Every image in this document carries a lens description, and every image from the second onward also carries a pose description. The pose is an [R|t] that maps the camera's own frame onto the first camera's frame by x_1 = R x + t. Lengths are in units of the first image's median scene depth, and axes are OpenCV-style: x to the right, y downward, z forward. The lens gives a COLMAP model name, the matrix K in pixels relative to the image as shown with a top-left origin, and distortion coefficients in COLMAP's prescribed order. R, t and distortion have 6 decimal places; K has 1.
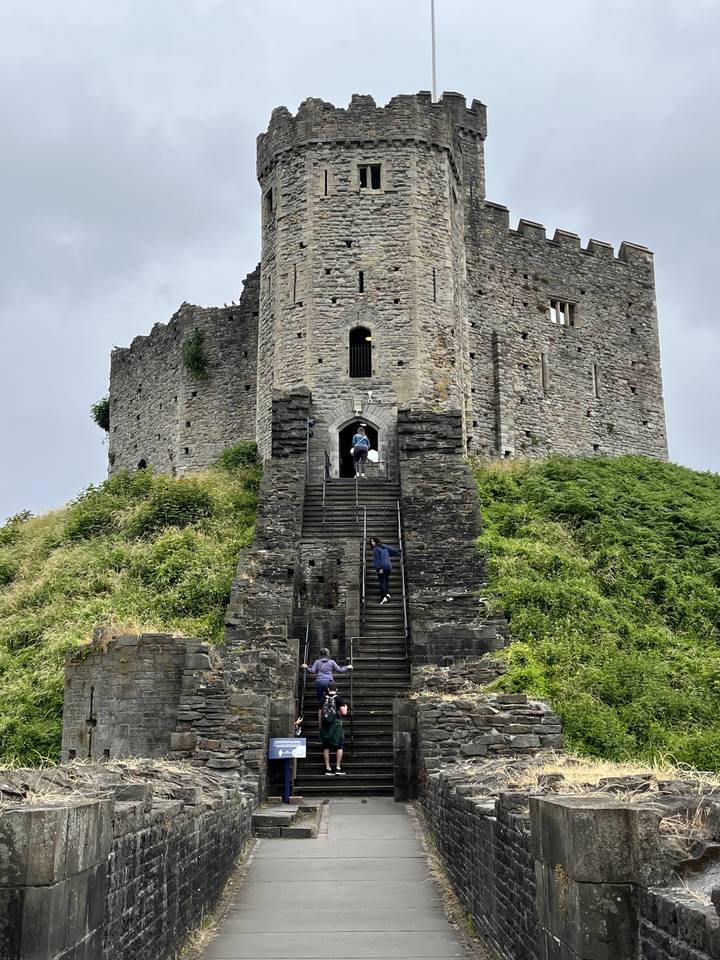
lens RADIAL K [[998.0, 0, 357.4], [0, 998.0, 480.8], [0, 0, 1]] dist [0.015690, 0.000000]
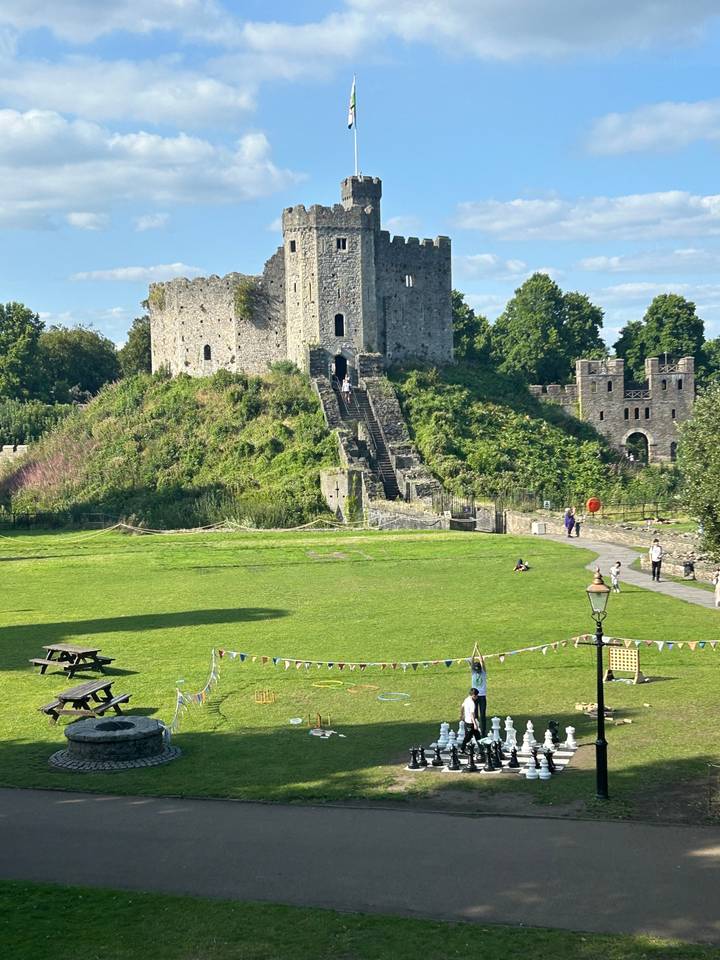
lens RADIAL K [[1227.4, 0, 359.8], [0, 1227.4, 481.2], [0, 0, 1]] dist [-0.012181, 0.000000]
pose [[0.966118, -0.033193, 0.255957, -0.610568], [-0.043551, 0.956510, 0.288429, -0.529489], [-0.254399, -0.289804, 0.922656, -1.580665]]
